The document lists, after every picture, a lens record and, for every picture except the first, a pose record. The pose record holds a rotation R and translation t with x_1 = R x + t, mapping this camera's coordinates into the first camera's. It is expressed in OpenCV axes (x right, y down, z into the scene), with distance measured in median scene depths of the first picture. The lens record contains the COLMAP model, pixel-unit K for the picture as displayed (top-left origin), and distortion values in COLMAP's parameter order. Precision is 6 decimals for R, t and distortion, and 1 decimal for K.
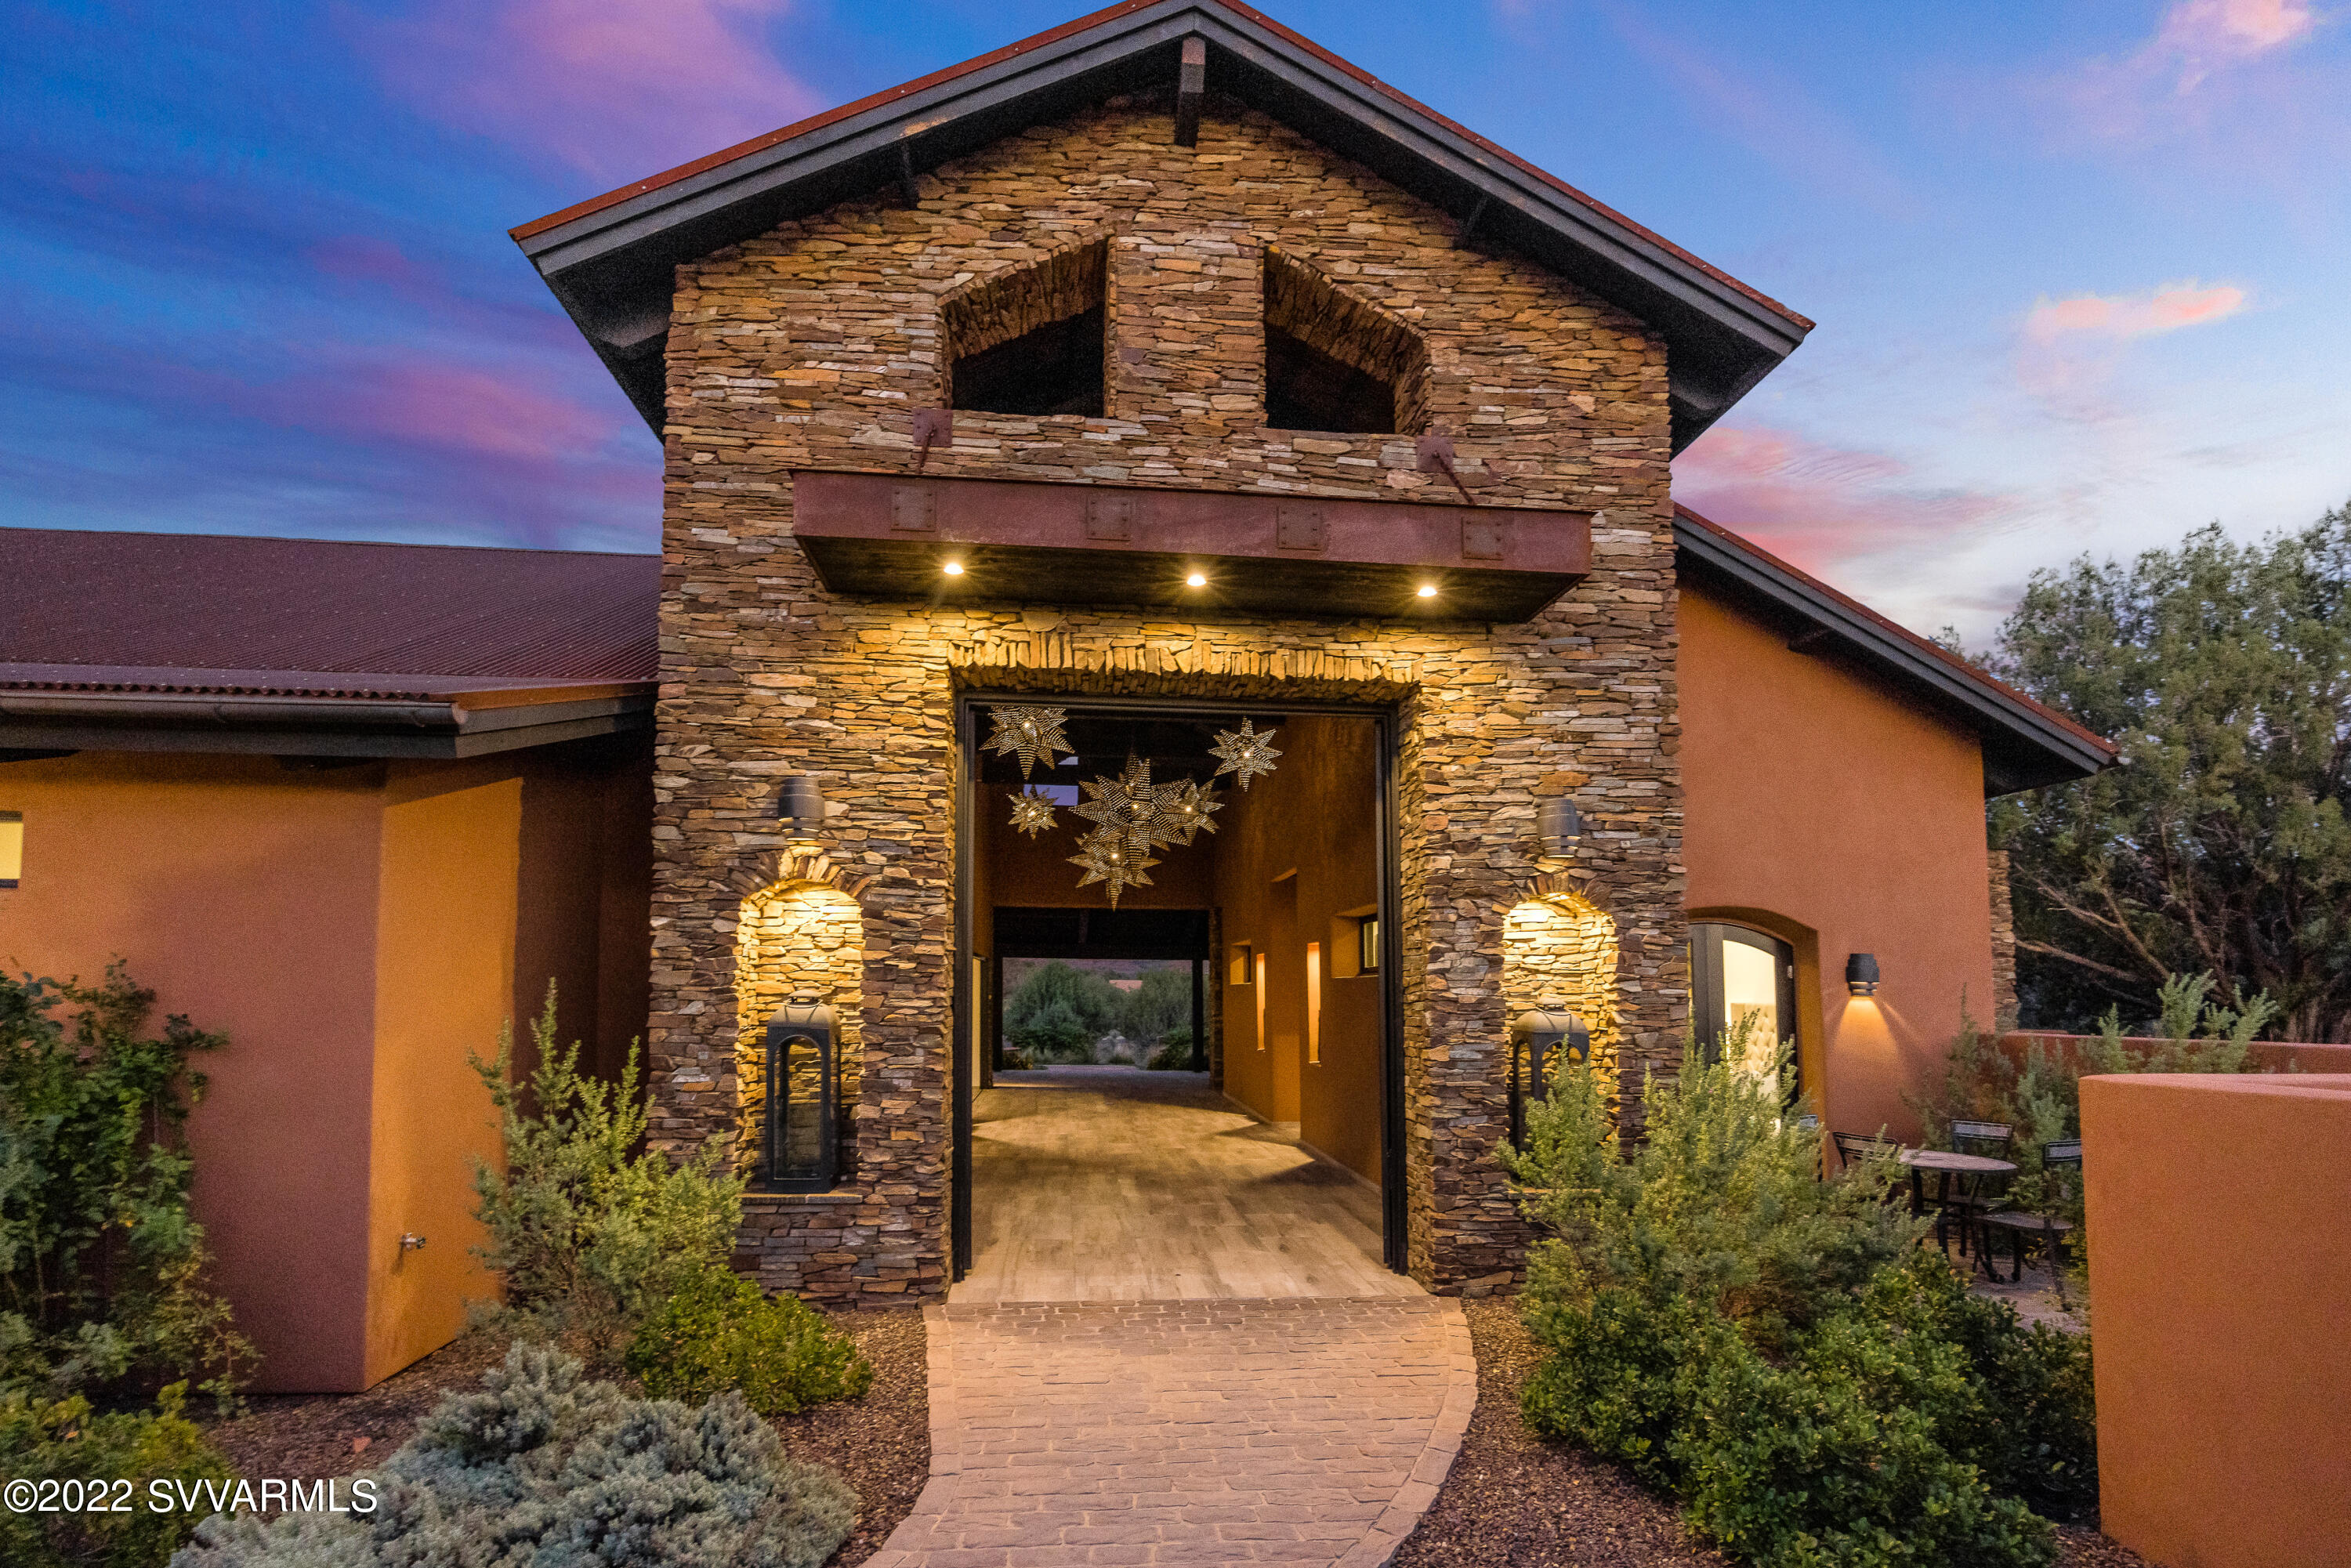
lens RADIAL K [[1182.9, 0, 1156.0], [0, 1182.9, 784.4], [0, 0, 1]] dist [-0.002819, -0.000295]
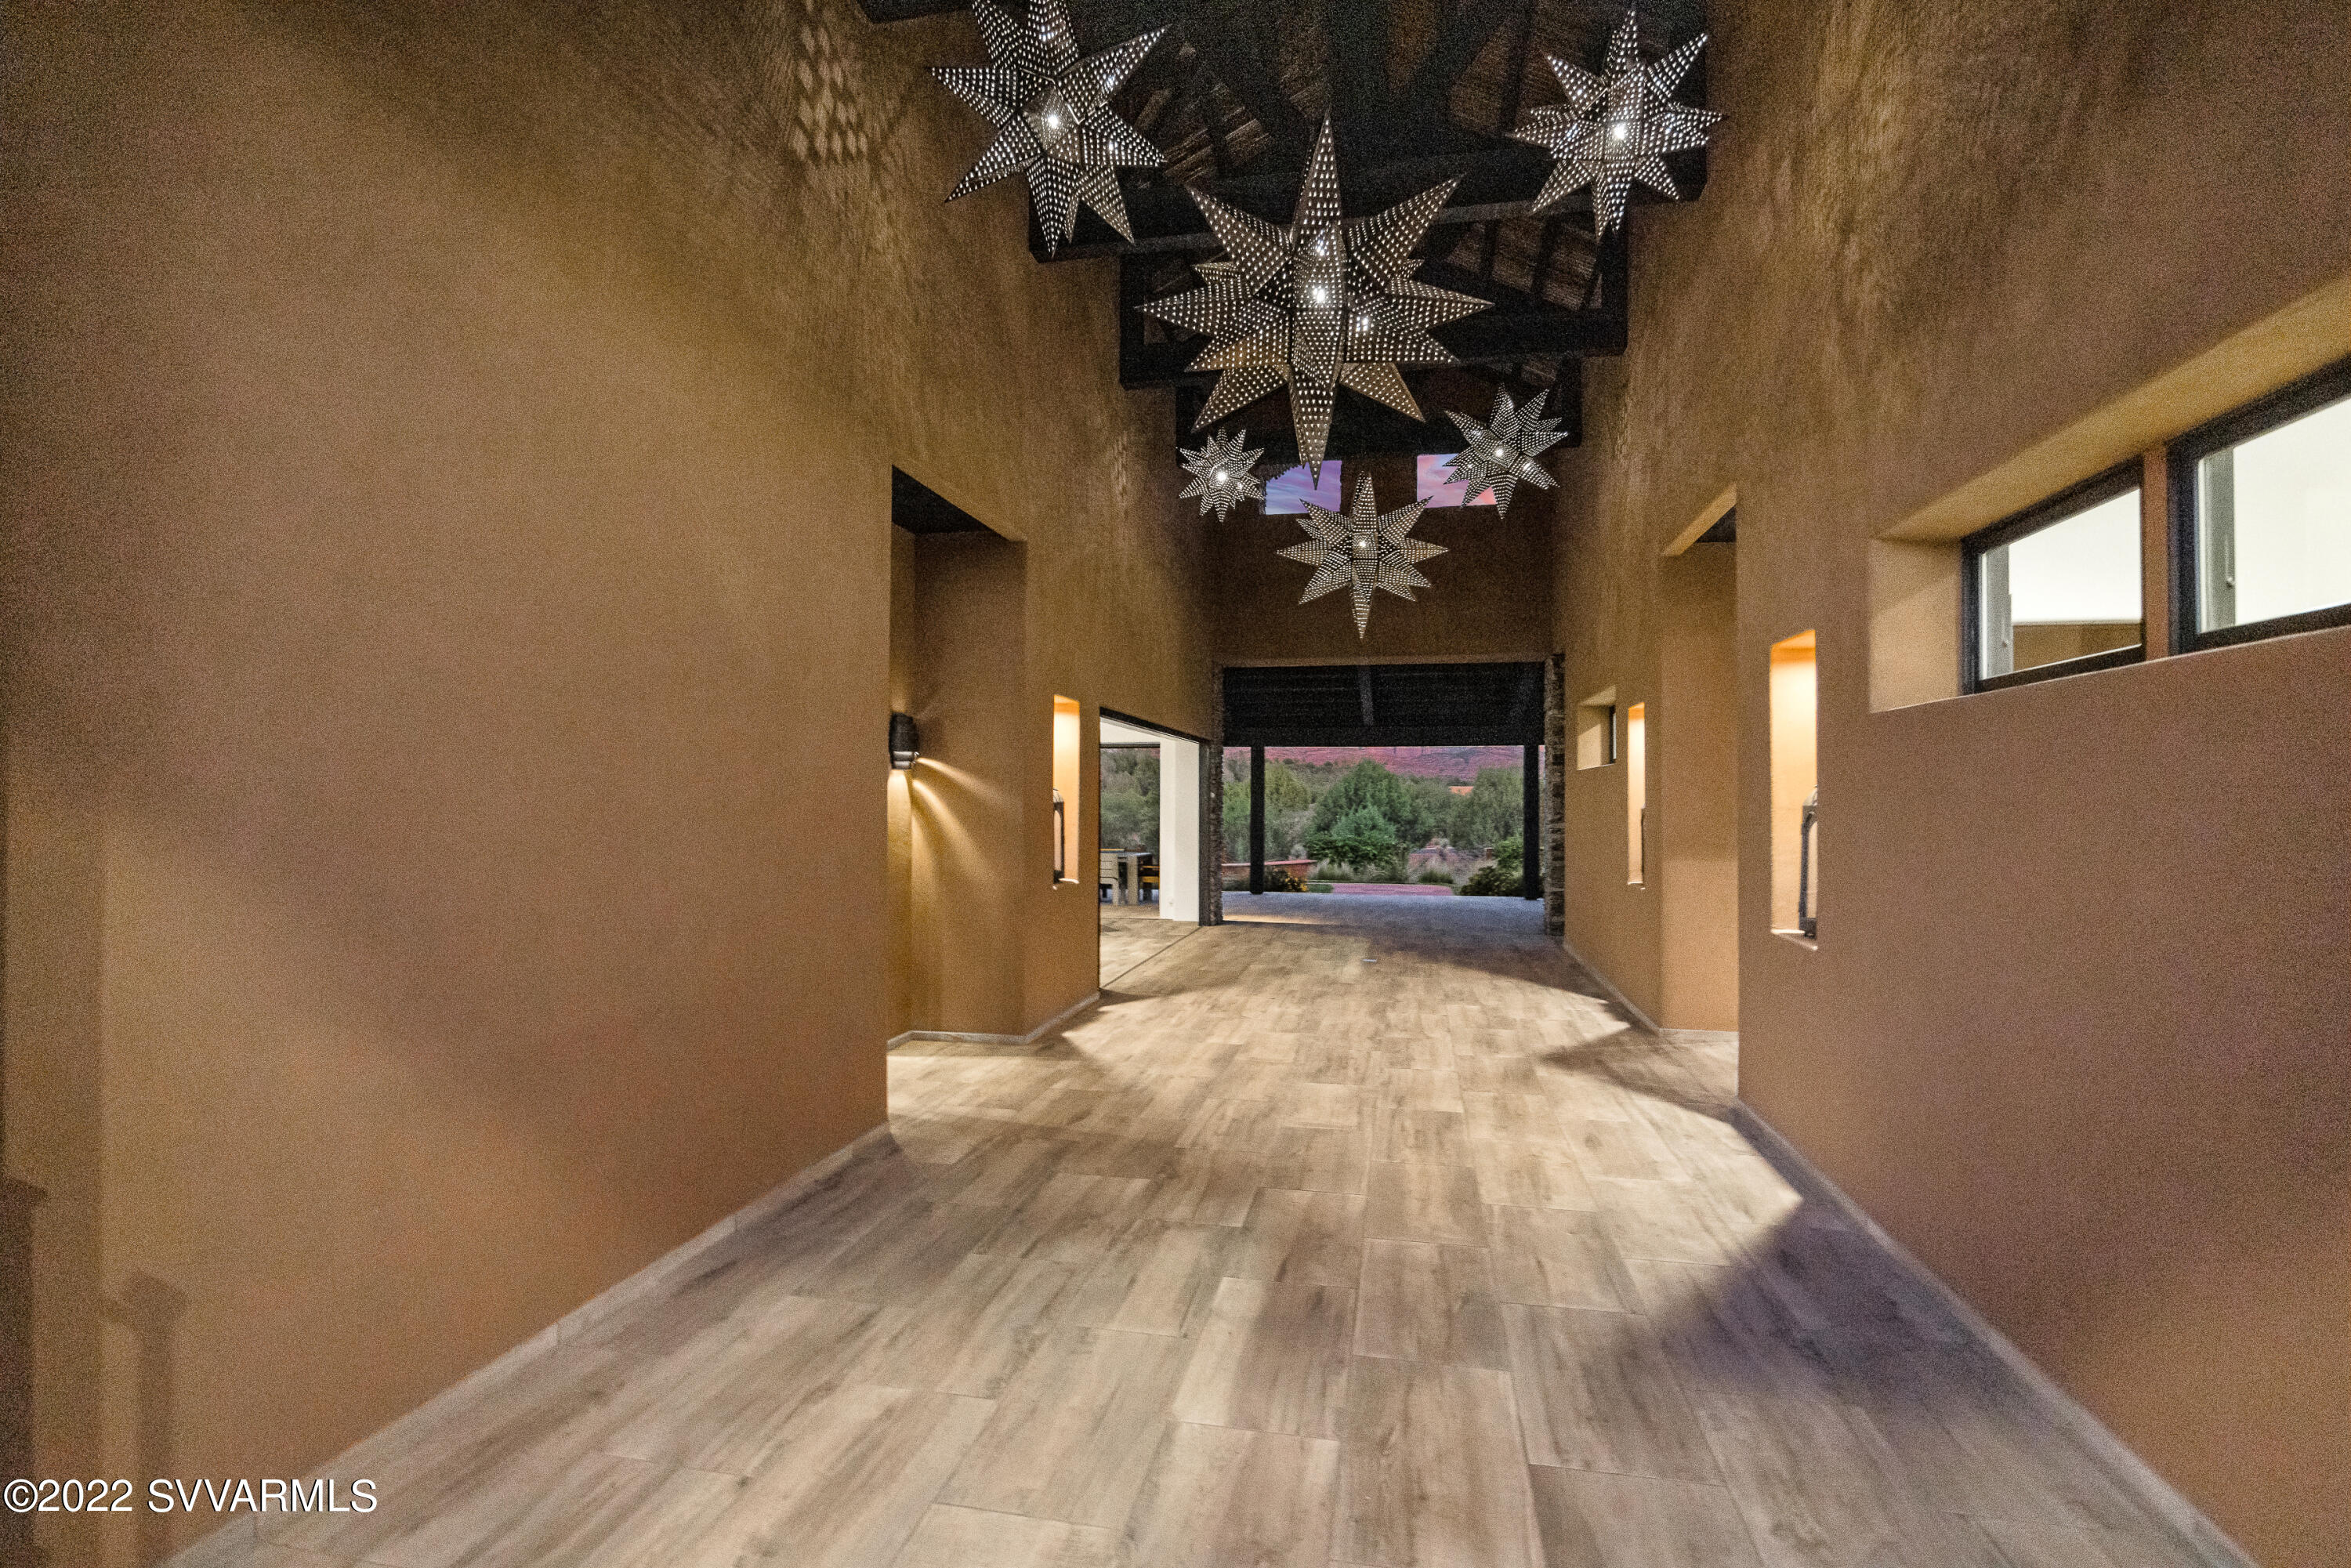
lens RADIAL K [[1182.9, 0, 1184.5], [0, 1182.9, 808.6], [0, 0, 1]] dist [-0.002819, -0.000295]
pose [[0.965566, -0.003583, -0.260134, 0.028022], [0.050369, 0.983560, 0.173412, 0.078710], [0.255236, -0.180544, 0.949873, 0.399625]]
